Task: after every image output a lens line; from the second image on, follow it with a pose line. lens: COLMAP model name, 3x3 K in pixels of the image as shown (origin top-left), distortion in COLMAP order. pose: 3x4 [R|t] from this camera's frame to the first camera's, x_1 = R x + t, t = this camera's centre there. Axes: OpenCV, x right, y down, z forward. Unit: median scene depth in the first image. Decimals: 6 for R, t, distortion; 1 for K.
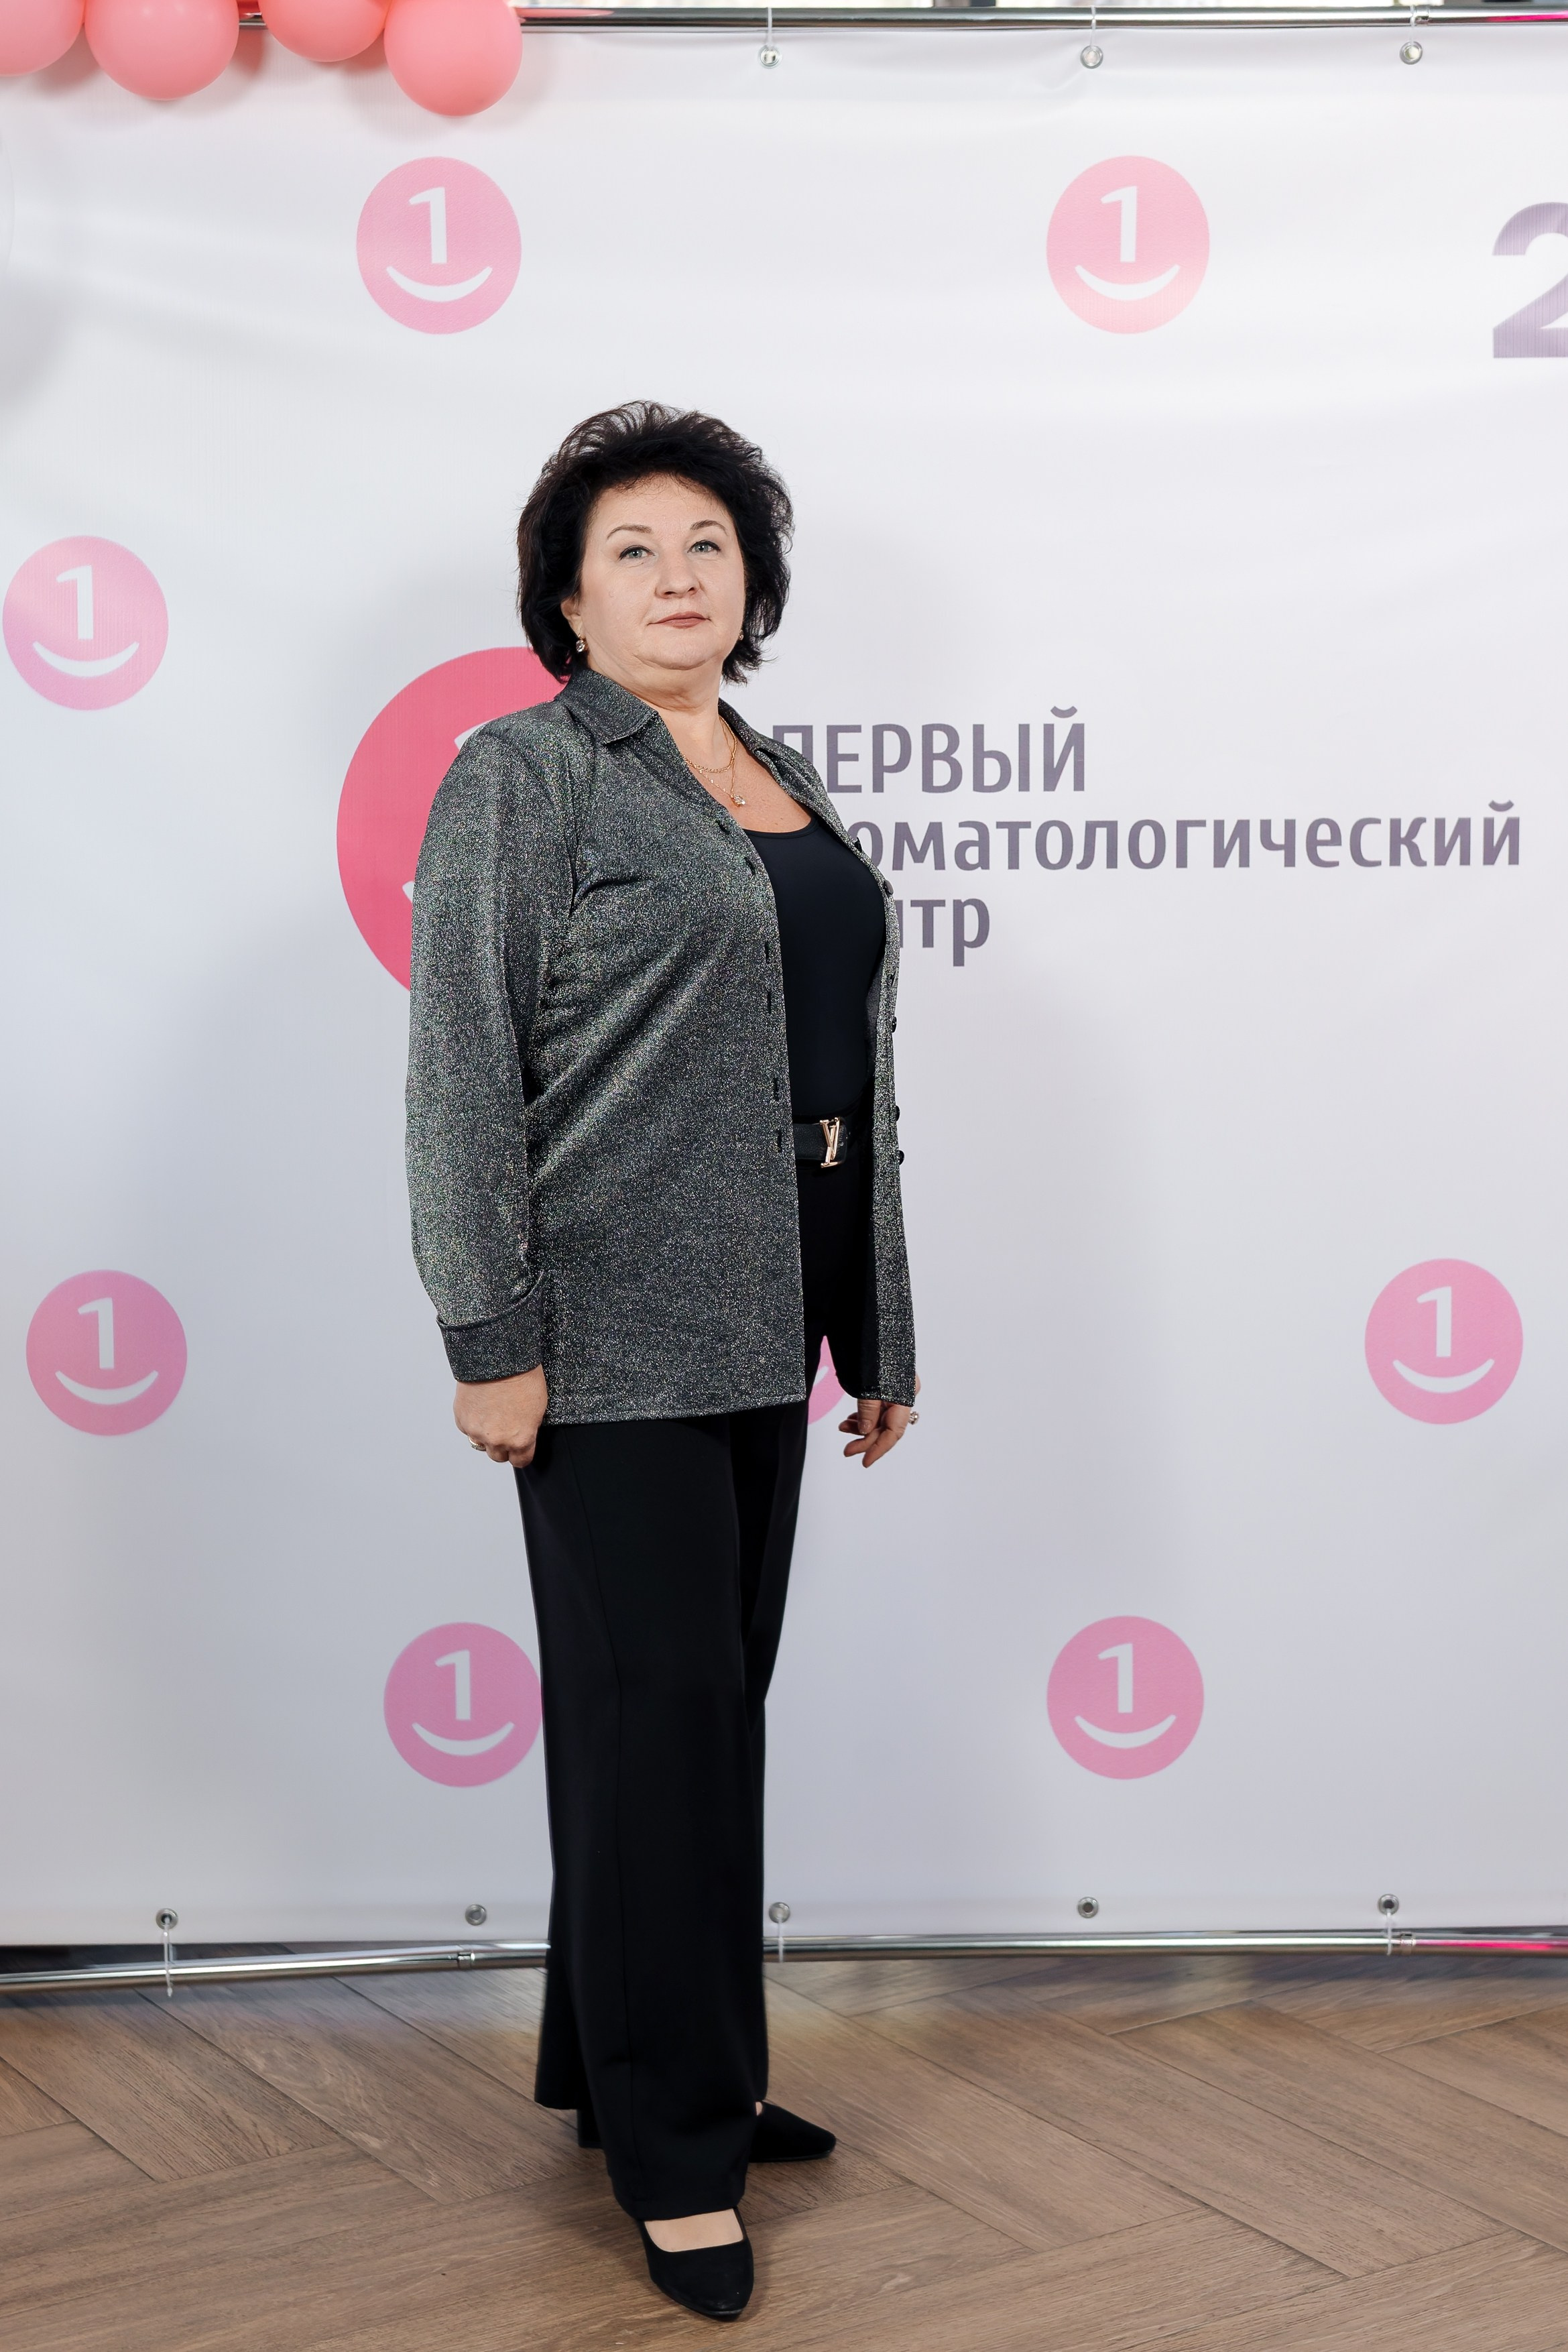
lens RADIAL K [[3766.0, 0, 794.9], [0, 3766.0, 1151.8], [0, 0, 1]] dist [0.012647, 0.064711]
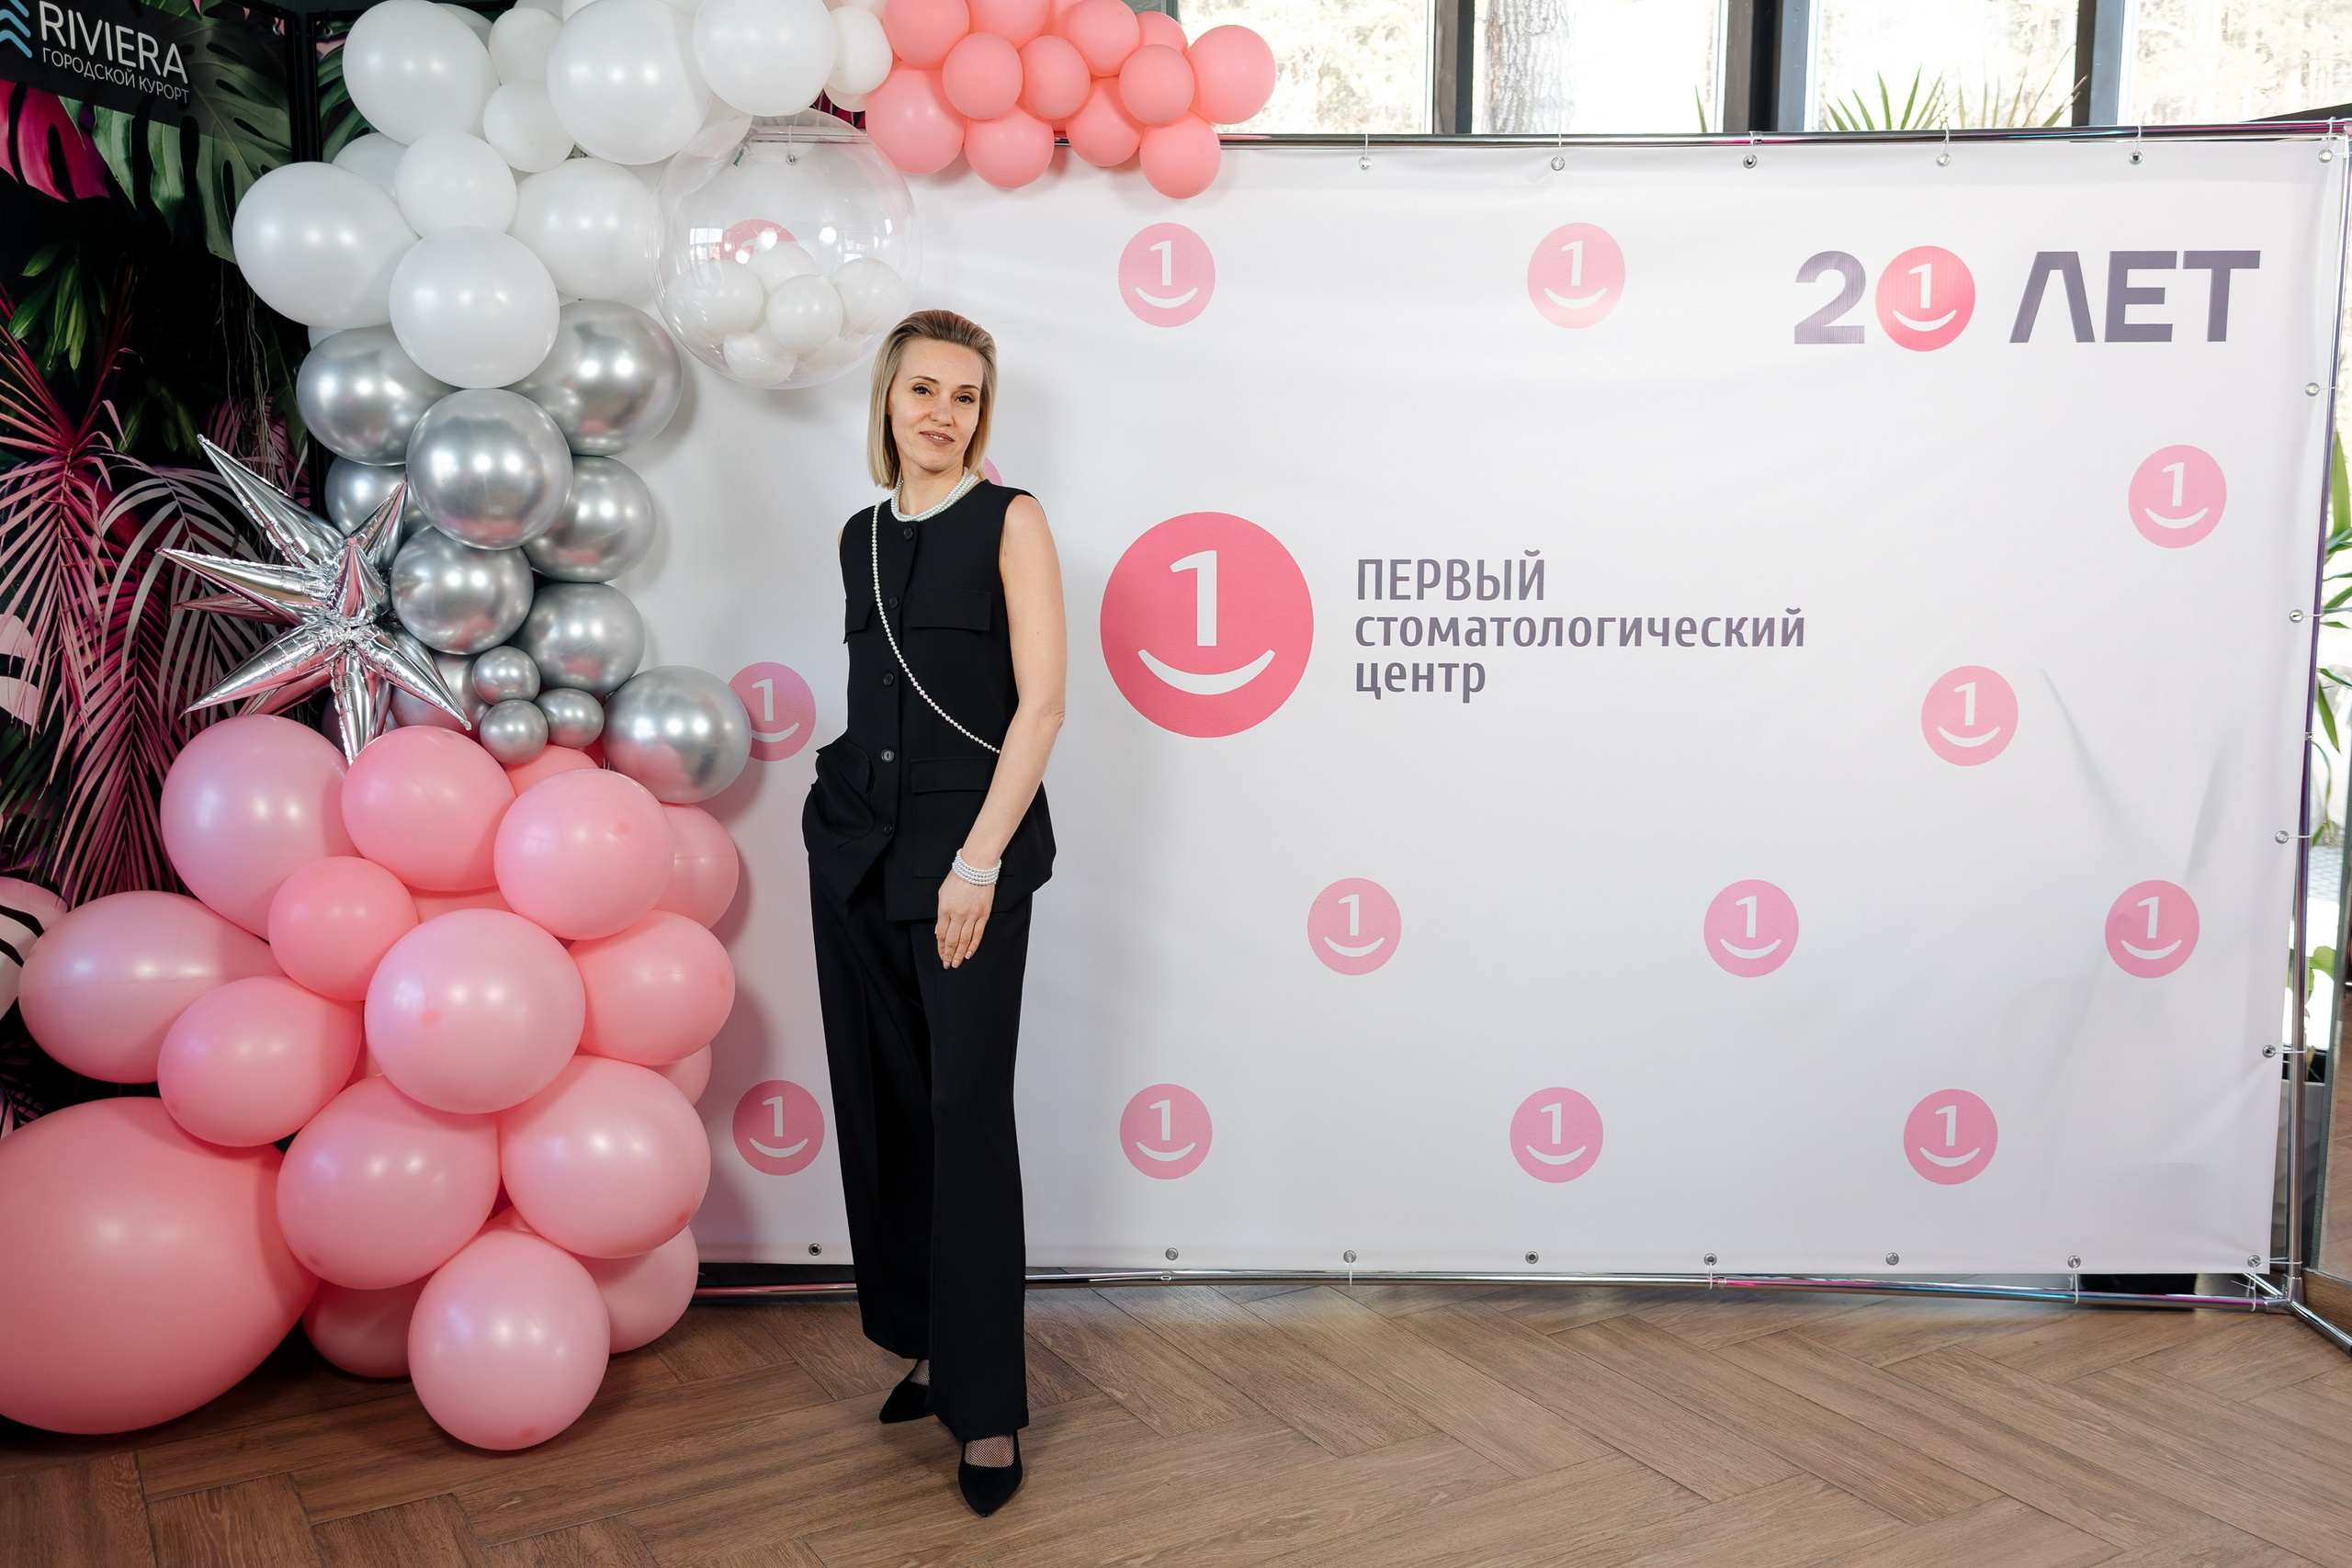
lens RADIAL K [[2027.6, 0, 1169.4], [0, 2027.6, 781.2], [0, 0, 1]] dist [0.003642, 0.009144]
pose [[0.998976, 0.013151, -0.043278, -0.049997], [-0.012555, 0.999823, 0.014022, -0.025374], [0.043455, -0.013464, 0.998965, 0.085618]]
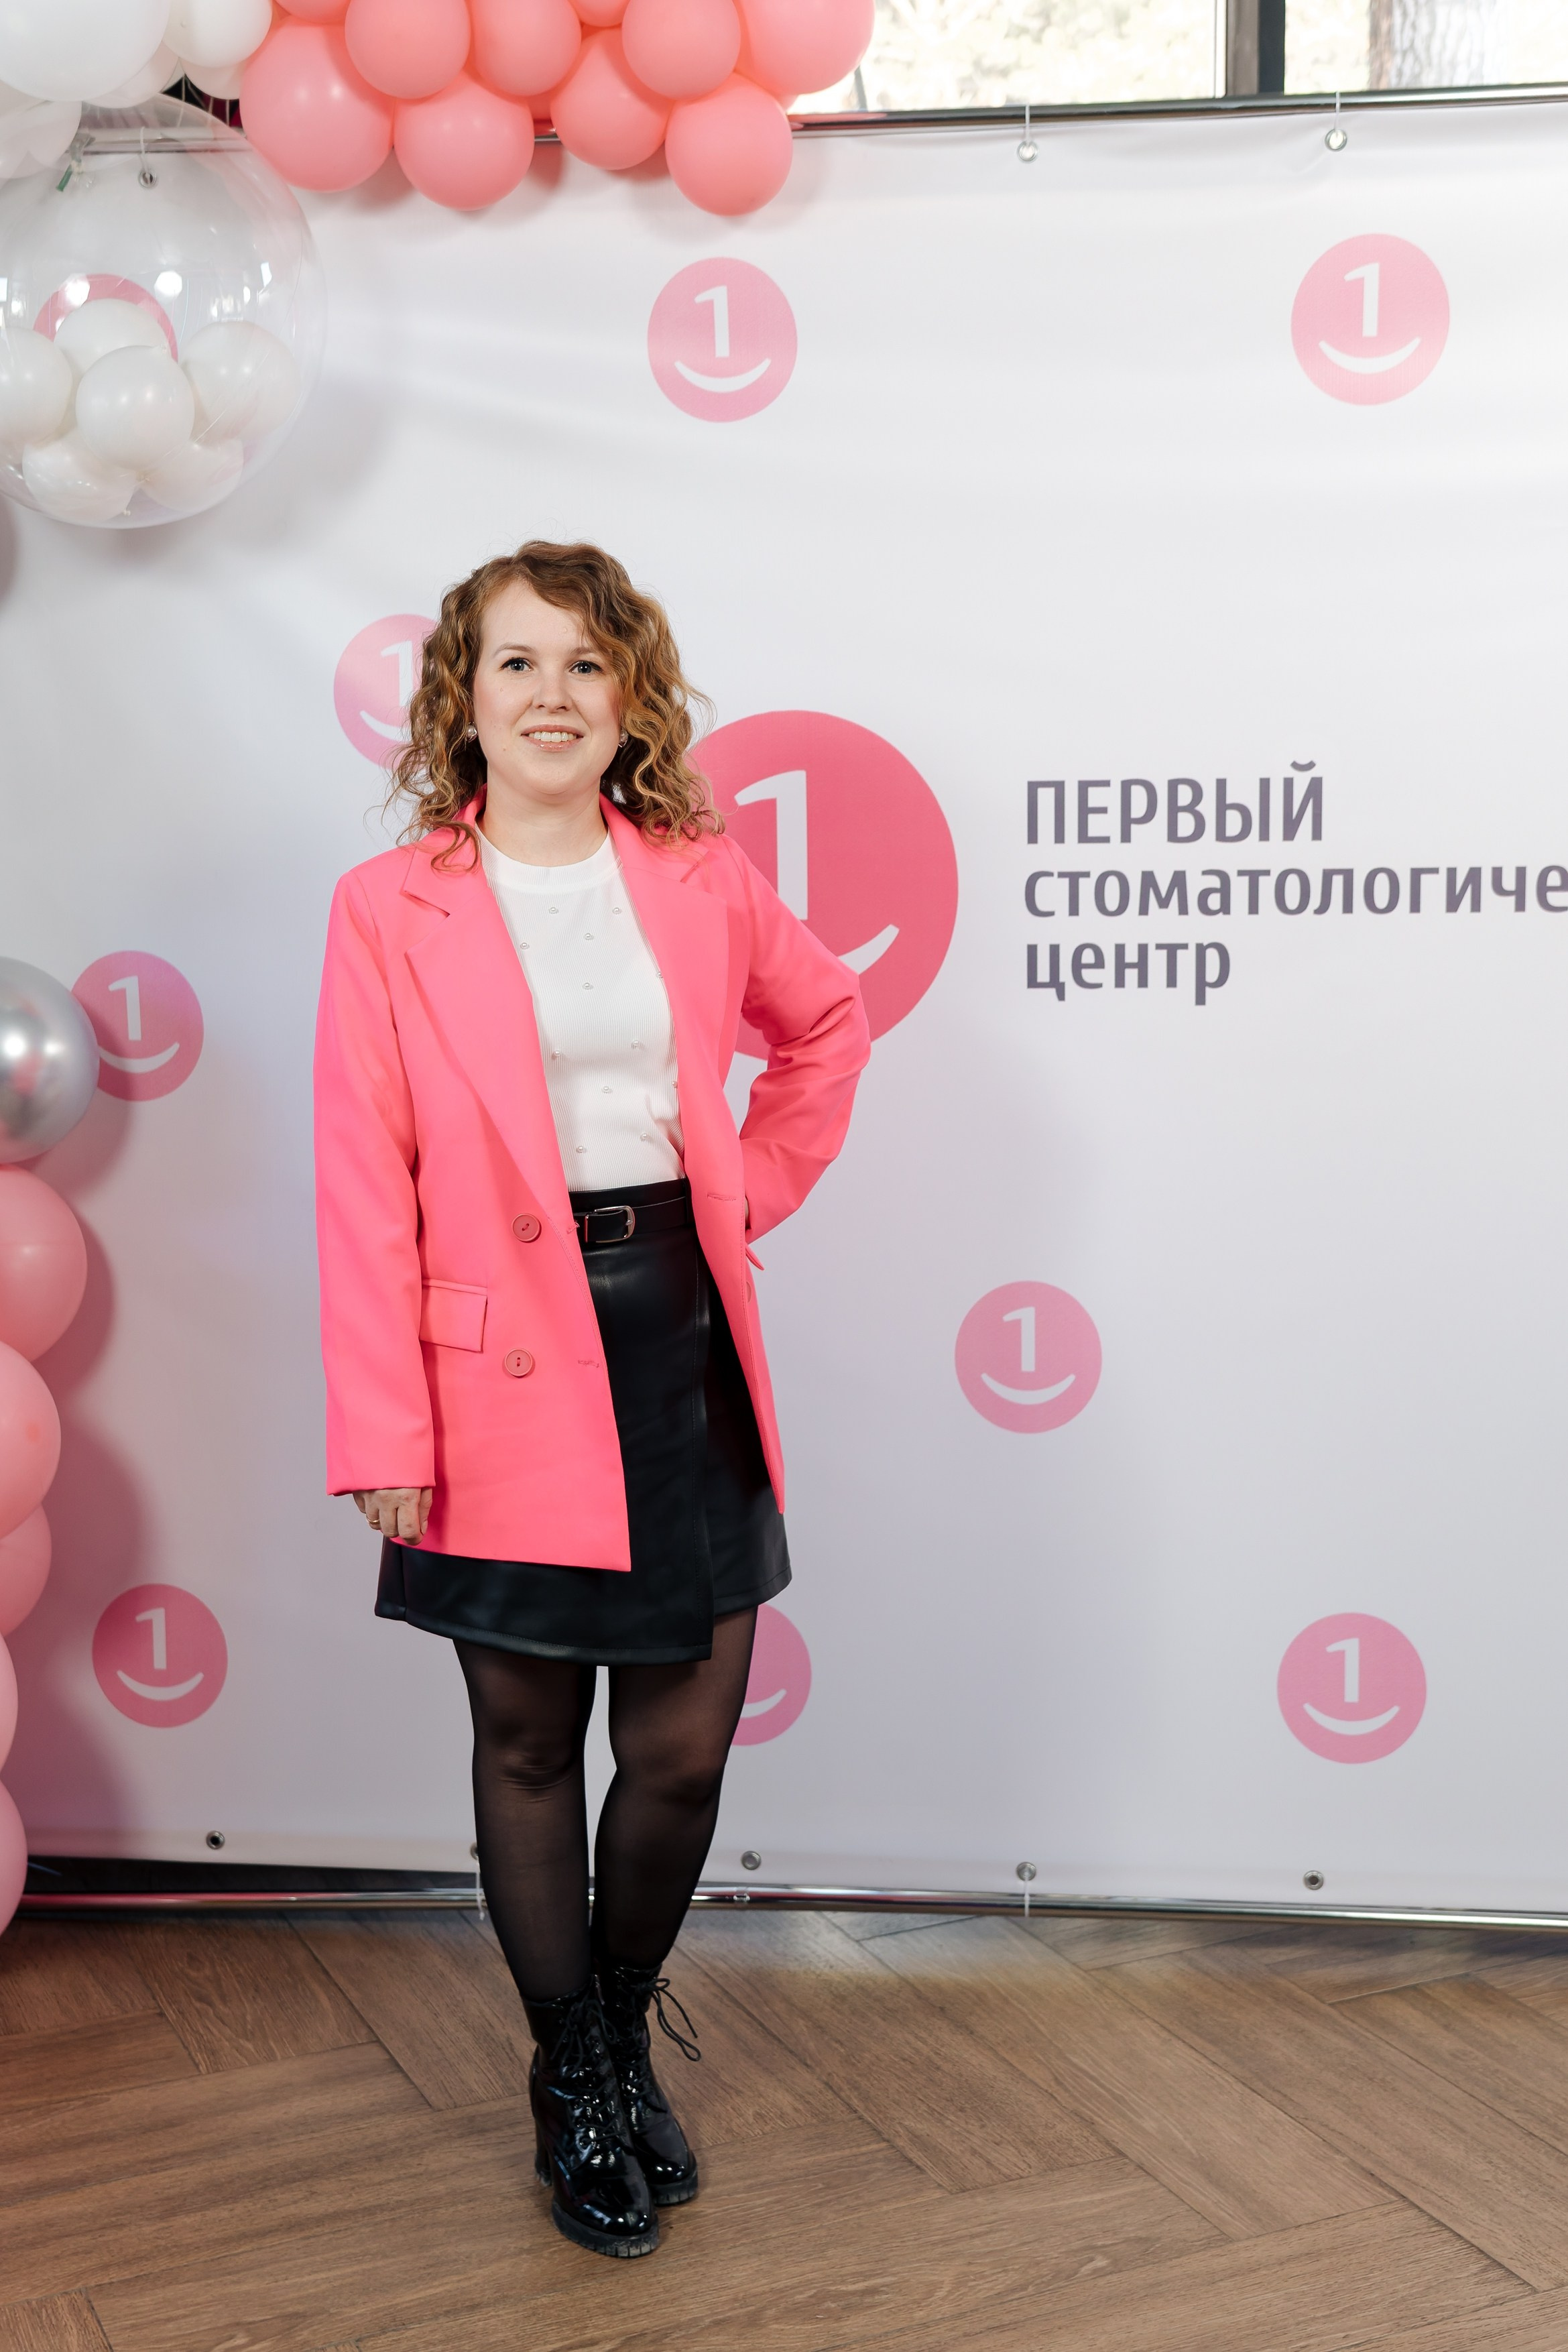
lens RADIAL K [[2848.8, 0, 780.0], [0, 2848.8, 1196.4], [0, 0, 1]] dist [0.014379, -0.041625]
pose [[0.988588, 0.013467, -0.150043, 0.047855], [-0.009775, 0.999632, 0.025317, -0.014412], [0.150328, -0.023561, 0.988355, 0.181004]]
